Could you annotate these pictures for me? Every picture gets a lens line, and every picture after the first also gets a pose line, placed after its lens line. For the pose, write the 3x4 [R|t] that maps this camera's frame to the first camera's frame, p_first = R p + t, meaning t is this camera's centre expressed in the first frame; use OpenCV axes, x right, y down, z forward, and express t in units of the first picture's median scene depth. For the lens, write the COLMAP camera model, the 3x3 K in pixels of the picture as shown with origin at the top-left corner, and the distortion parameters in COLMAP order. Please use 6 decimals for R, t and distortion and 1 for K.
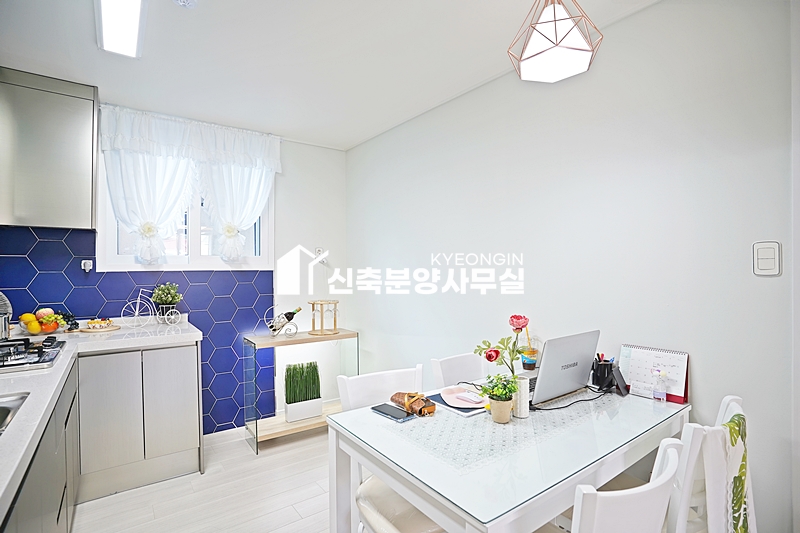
lens RADIAL K [[395.7, 0, 400.0], [0, 395.7, 266.5], [0, 0, 1]] dist [-0.079391, 0.035705]
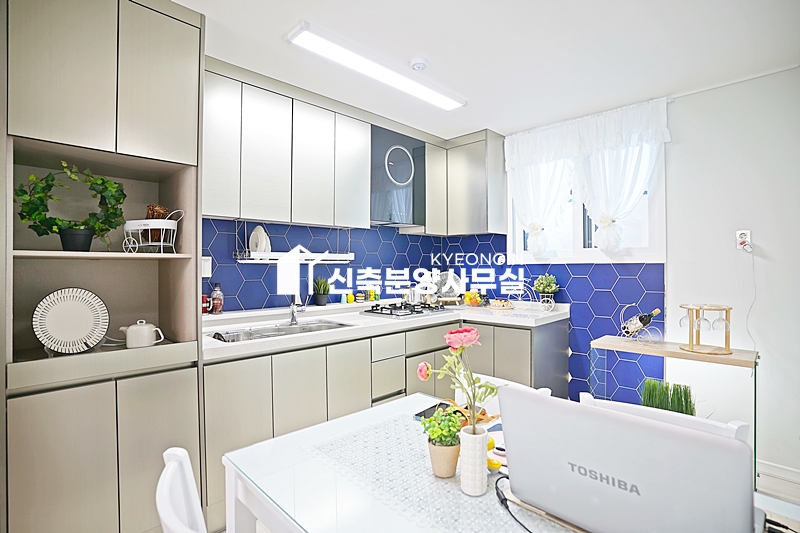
lens RADIAL K [[395.7, 0, 400.0], [0, 395.7, 266.5], [0, 0, 1]] dist [-0.079391, 0.035705]
pose [[0.146366, 0.001903, -0.989229, 0.463668], [0.008691, 0.999957, 0.003210, 0.011783], [0.989192, -0.009067, 0.146343, 0.408675]]
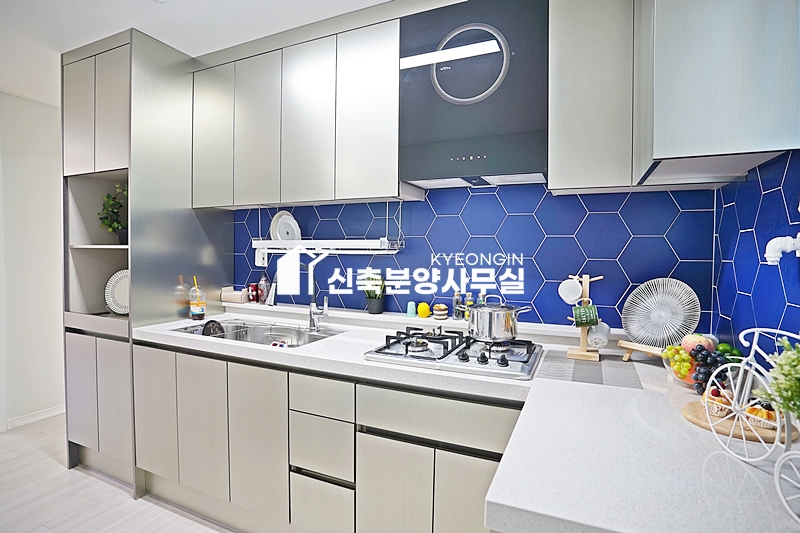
lens RADIAL K [[395.7, 0, 400.0], [0, 395.7, 266.5], [0, 0, 1]] dist [-0.079391, 0.035705]
pose [[-0.872618, 0.010159, -0.488297, -0.301320], [-0.005241, 0.999531, 0.030162, 0.006311], [0.488375, 0.028879, -0.872156, 1.044212]]
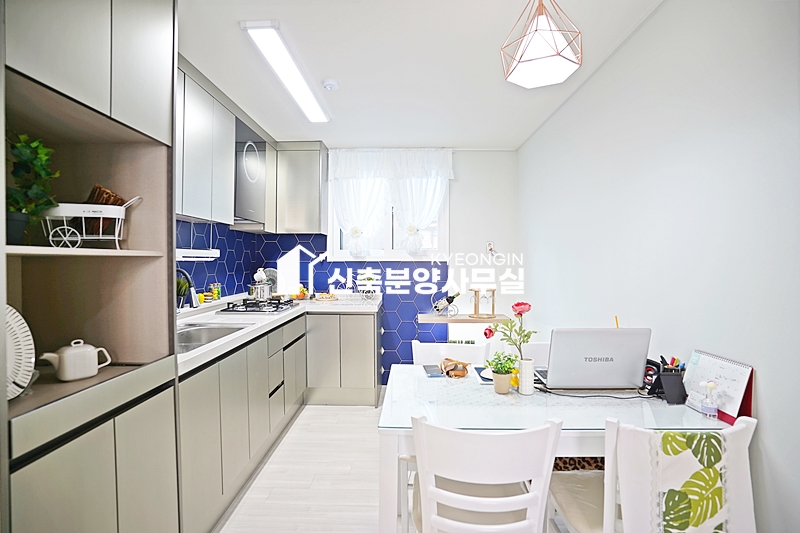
lens RADIAL K [[395.7, 0, 400.0], [0, 395.7, 266.5], [0, 0, 1]] dist [-0.079391, 0.035705]
pose [[0.789505, 0.014893, -0.613563, 0.362104], [-0.001586, 0.999752, 0.022226, -0.001508], [0.613742, -0.016575, 0.789333, -0.049577]]
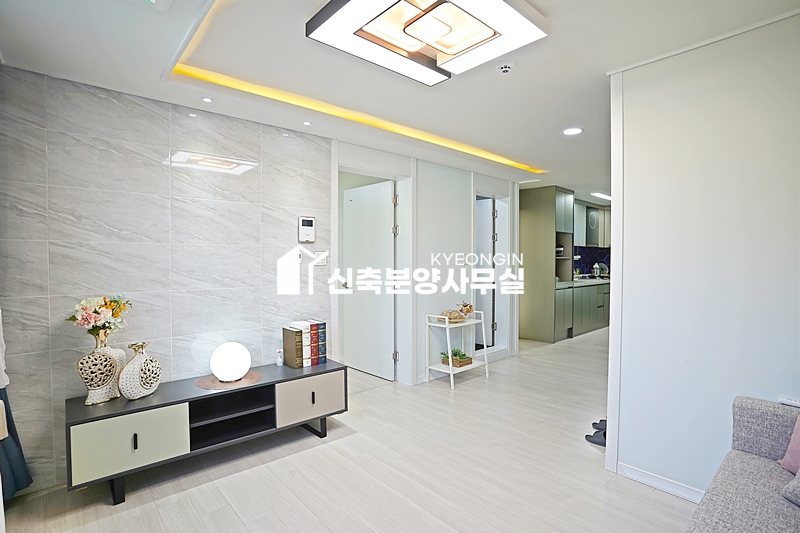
lens RADIAL K [[395.7, 0, 400.0], [0, 395.7, 266.5], [0, 0, 1]] dist [-0.079391, 0.035705]
pose [[0.097257, 0.026816, -0.994898, 1.981720], [0.003196, 0.999623, 0.027256, -0.016839], [0.995254, -0.005831, 0.097135, -1.082127]]
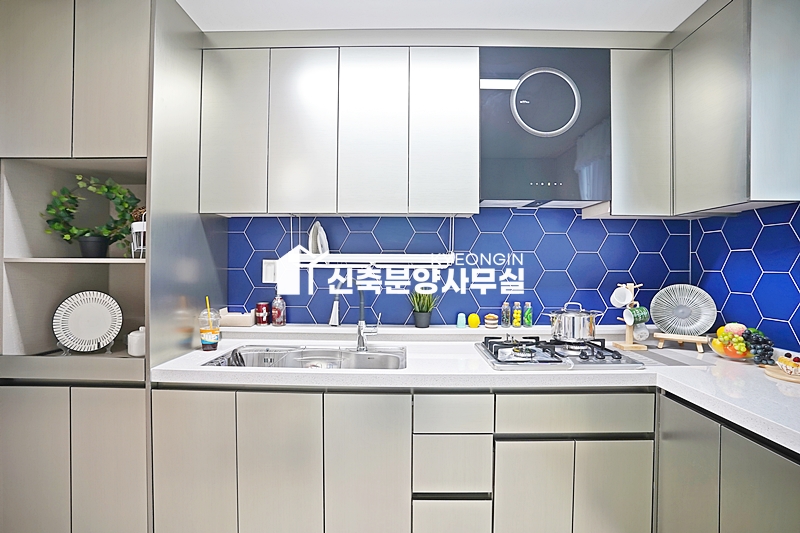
lens RADIAL K [[395.7, 0, 400.0], [0, 395.7, 266.5], [0, 0, 1]] dist [-0.079391, 0.035705]
pose [[-0.612360, 0.001202, -0.790578, 0.000217], [0.001651, 0.999999, 0.000242, 0.002258], [0.790577, -0.001157, -0.612361, 0.790053]]
